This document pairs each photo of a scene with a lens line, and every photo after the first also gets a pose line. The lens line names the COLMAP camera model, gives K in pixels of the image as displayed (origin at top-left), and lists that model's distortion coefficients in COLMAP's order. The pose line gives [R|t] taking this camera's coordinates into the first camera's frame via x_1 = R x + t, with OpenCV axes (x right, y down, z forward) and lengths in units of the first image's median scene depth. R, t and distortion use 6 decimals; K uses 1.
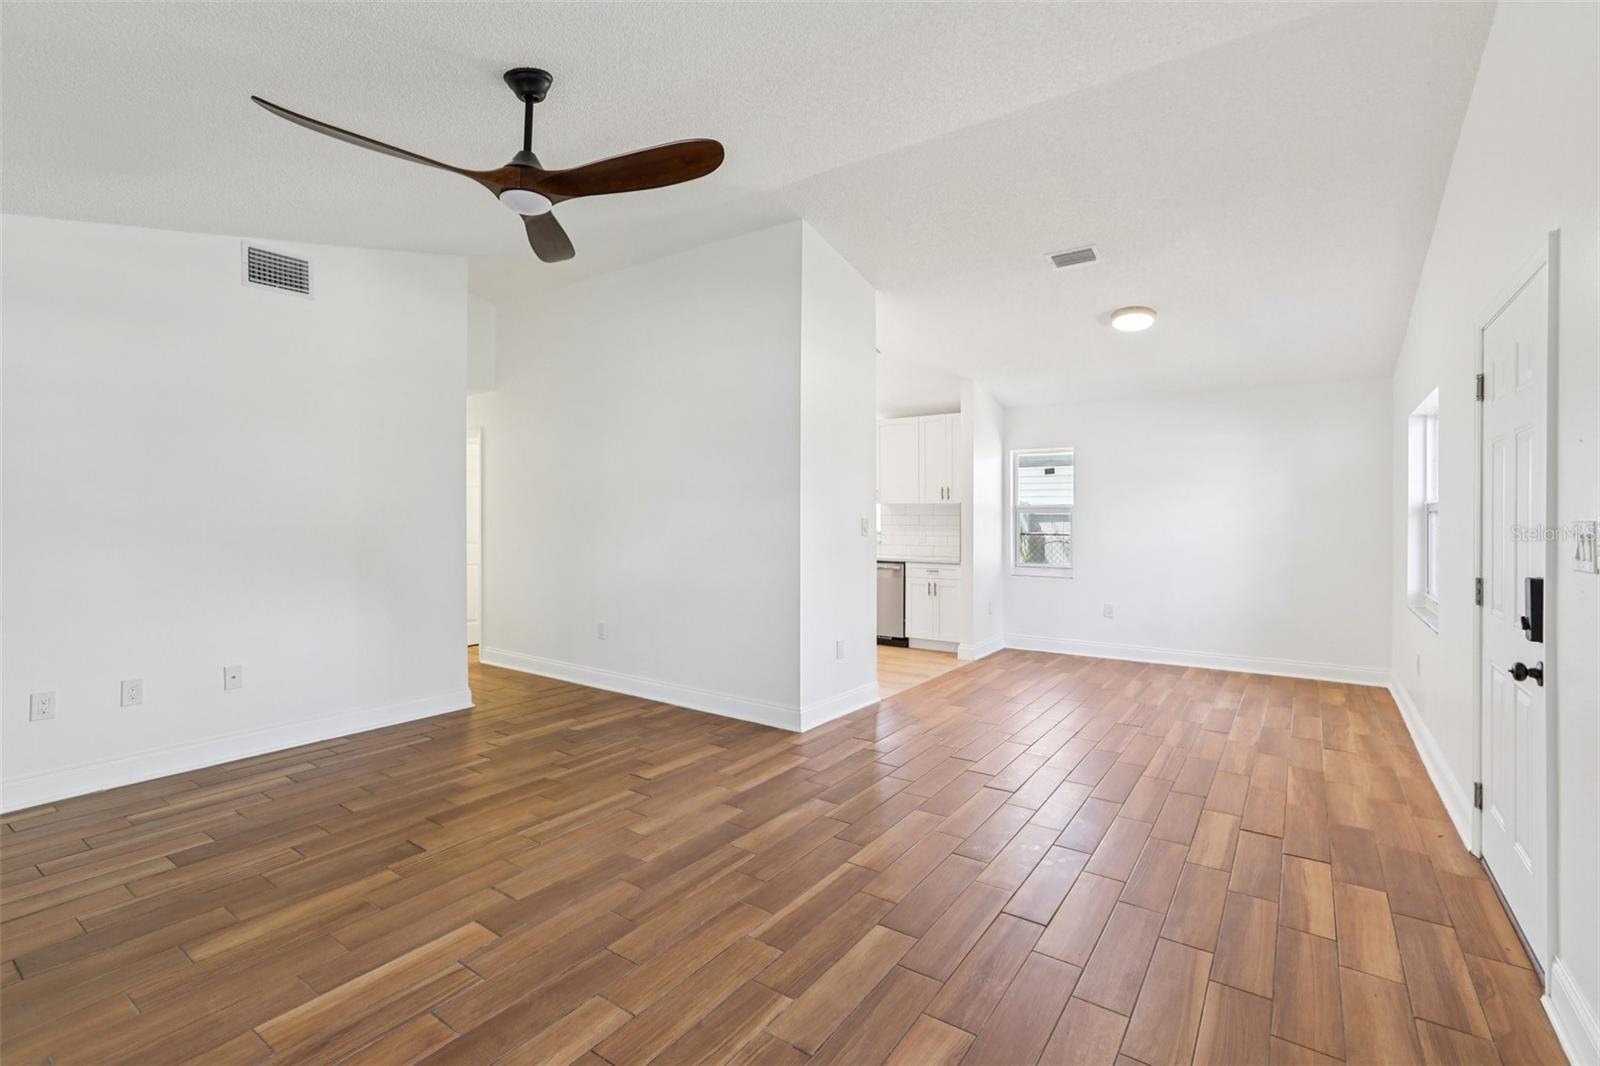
lens RADIAL K [[728.5, 0, 796.1], [0, 728.5, 515.3], [0, 0, 1]] dist [-0.046178, 0.025199]
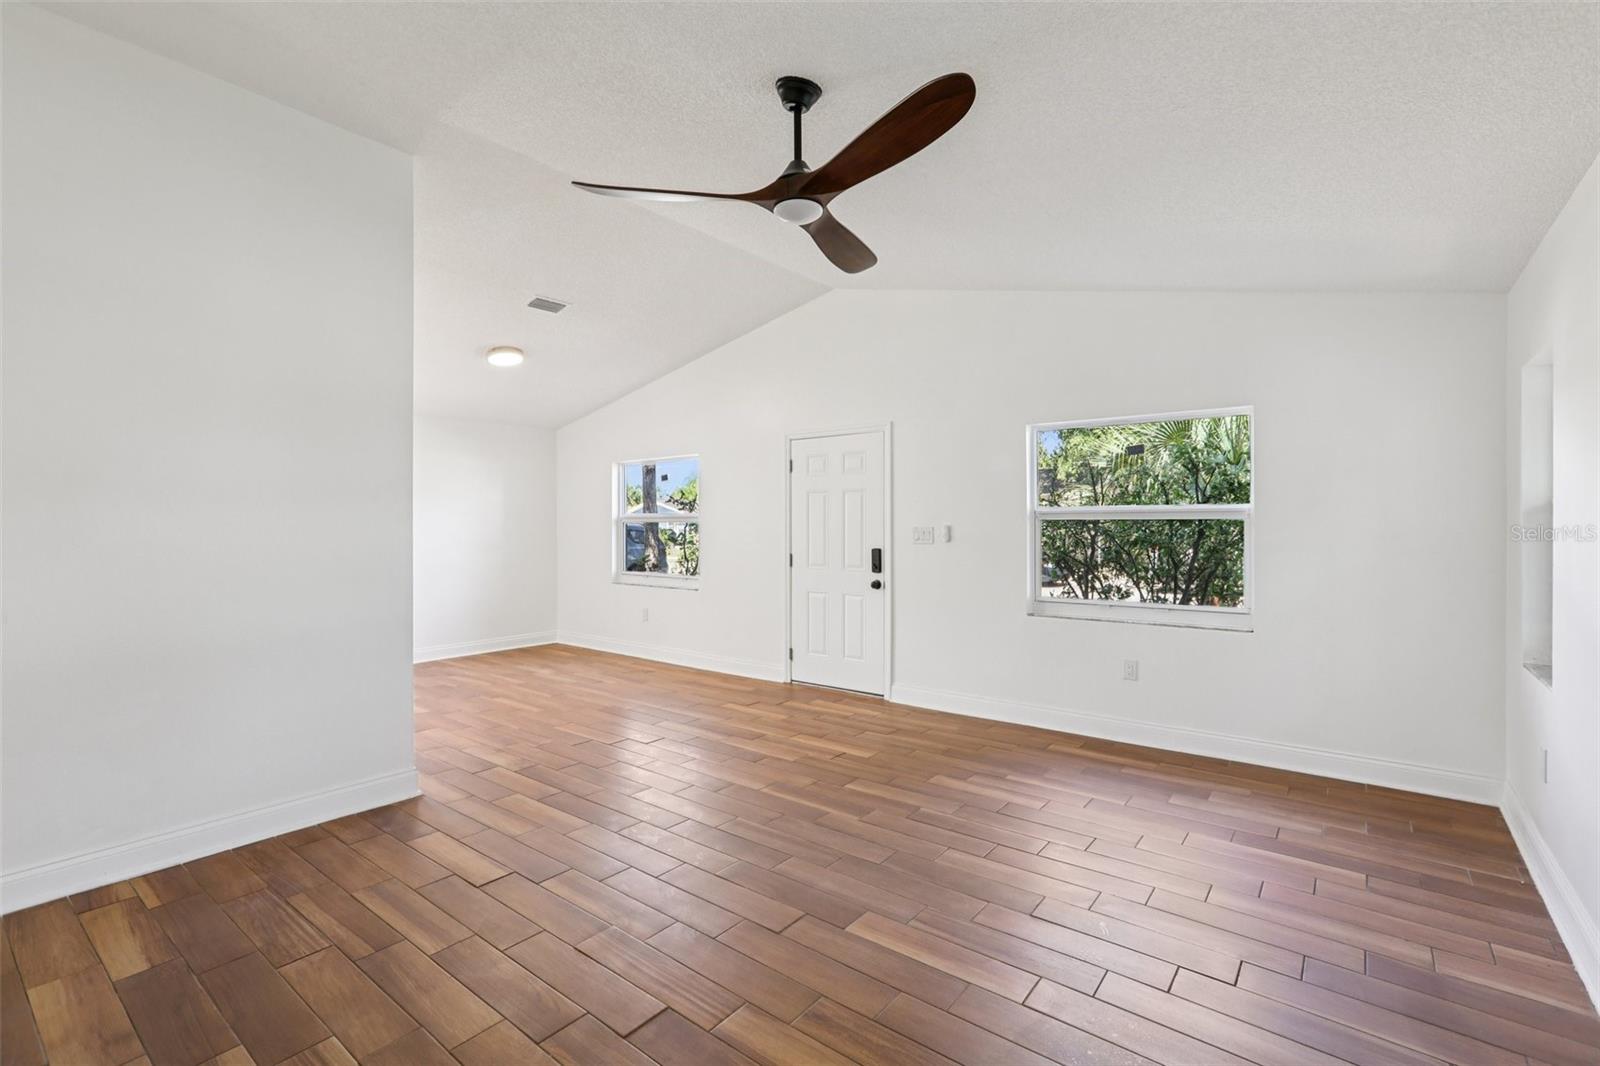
lens RADIAL K [[715.8, 0, 809.9], [0, 715.8, 538.8], [0, 0, 1]] dist [-0.019053, 0.000359]
pose [[0.046846, -0.021463, 0.998672, -1.208899], [0.003895, 0.999765, 0.021304, -0.004837], [-0.998895, 0.002891, 0.046919, 0.837846]]
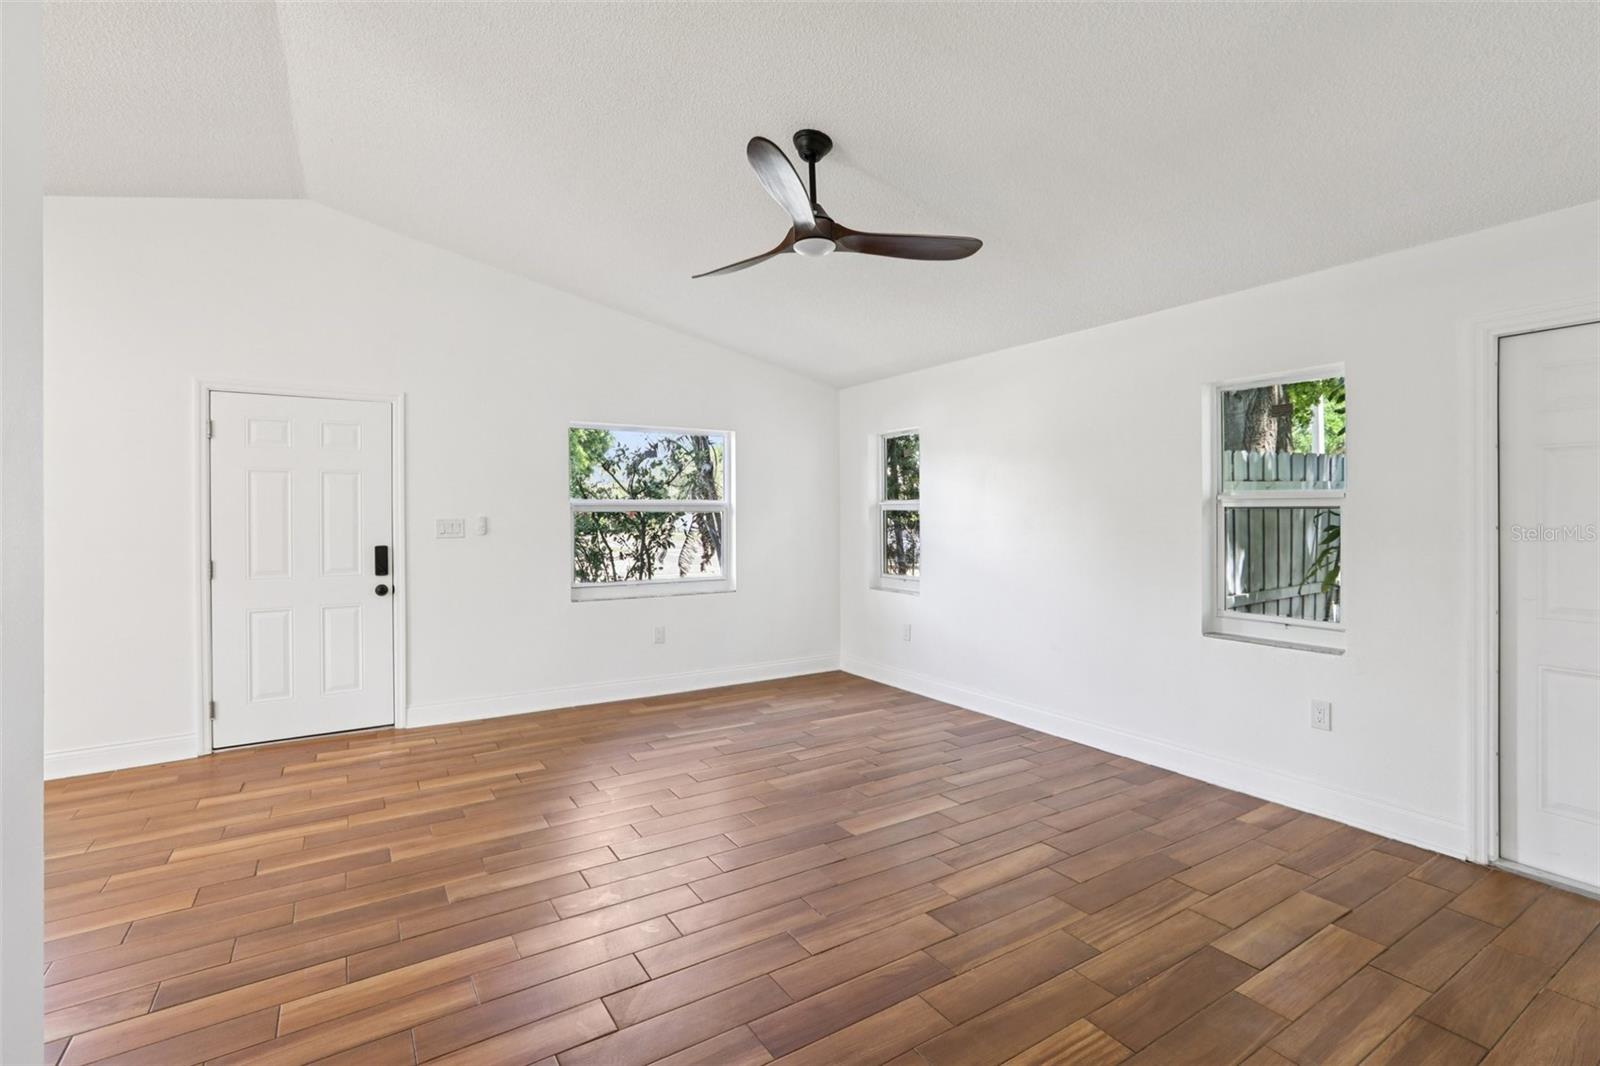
lens RADIAL K [[728.5, 0, 796.1], [0, 728.5, 515.3], [0, 0, 1]] dist [-0.046178, 0.025199]
pose [[-0.919667, 0.000294, 0.392699, -0.718598], [0.003686, 0.999962, 0.007883, -0.012916], [-0.392681, 0.008697, -0.919633, 1.864979]]
